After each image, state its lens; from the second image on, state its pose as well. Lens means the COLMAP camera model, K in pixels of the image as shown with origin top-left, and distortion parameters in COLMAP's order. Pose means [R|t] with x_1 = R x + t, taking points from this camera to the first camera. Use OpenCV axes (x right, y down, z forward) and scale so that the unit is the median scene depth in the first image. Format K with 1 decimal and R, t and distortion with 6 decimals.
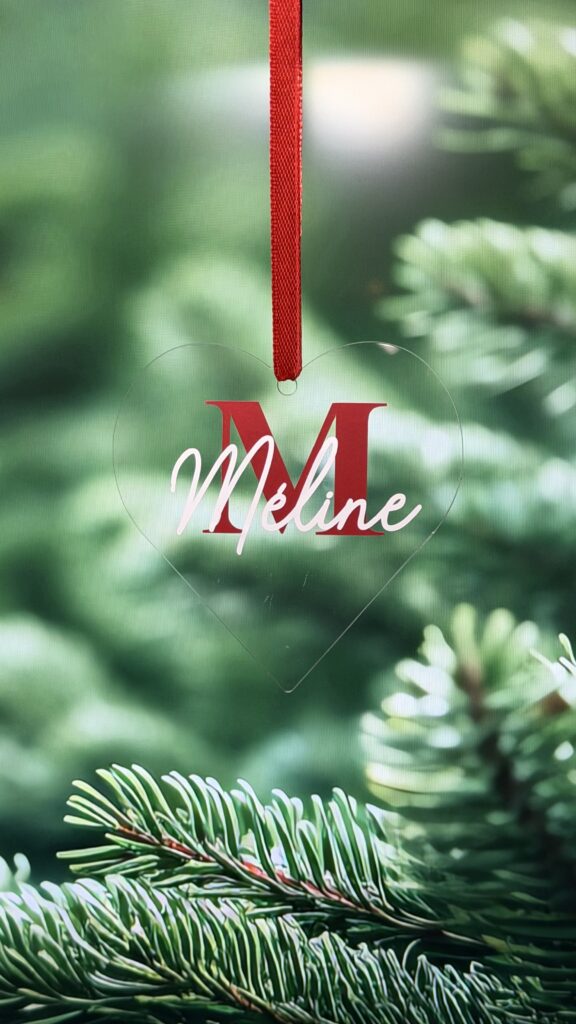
lens RADIAL K [[1639.3, 0, 272.9], [0, 1639.3, 512.6], [0, 0, 1]] dist [0.114346, 0.000000]
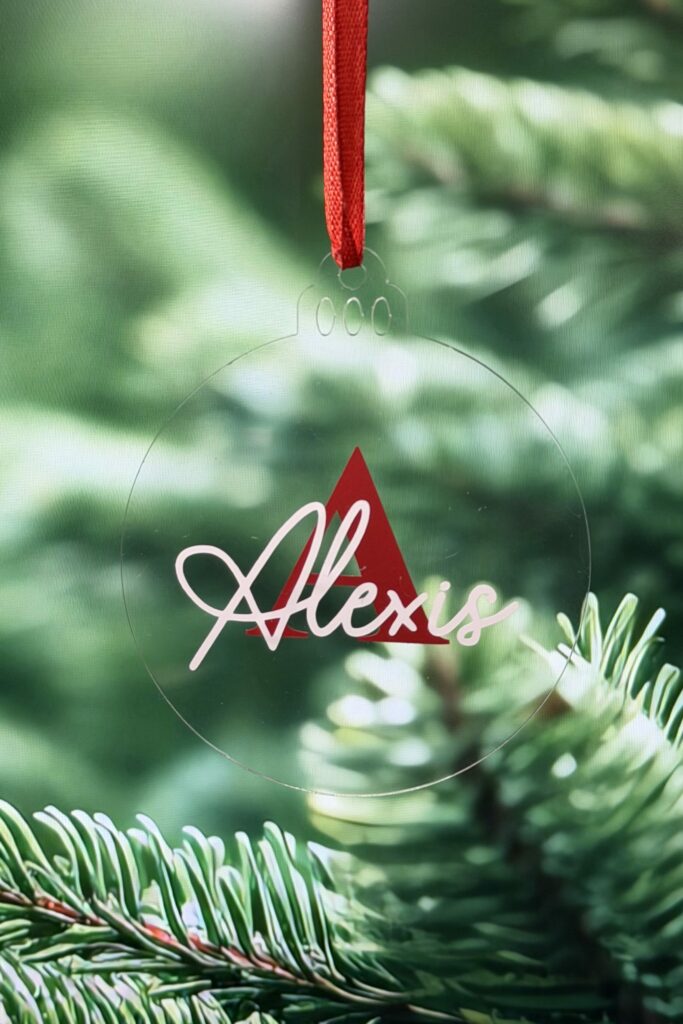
lens RADIAL K [[1788.8, 0, 344.6], [0, 1788.8, 503.0], [0, 0, 1]] dist [0.098163, 0.000000]
pose [[0.995437, -0.009725, 0.094922, -0.003507], [0.008984, 0.999926, 0.008227, 0.014313], [-0.094995, -0.007337, 0.995451, 0.177239]]
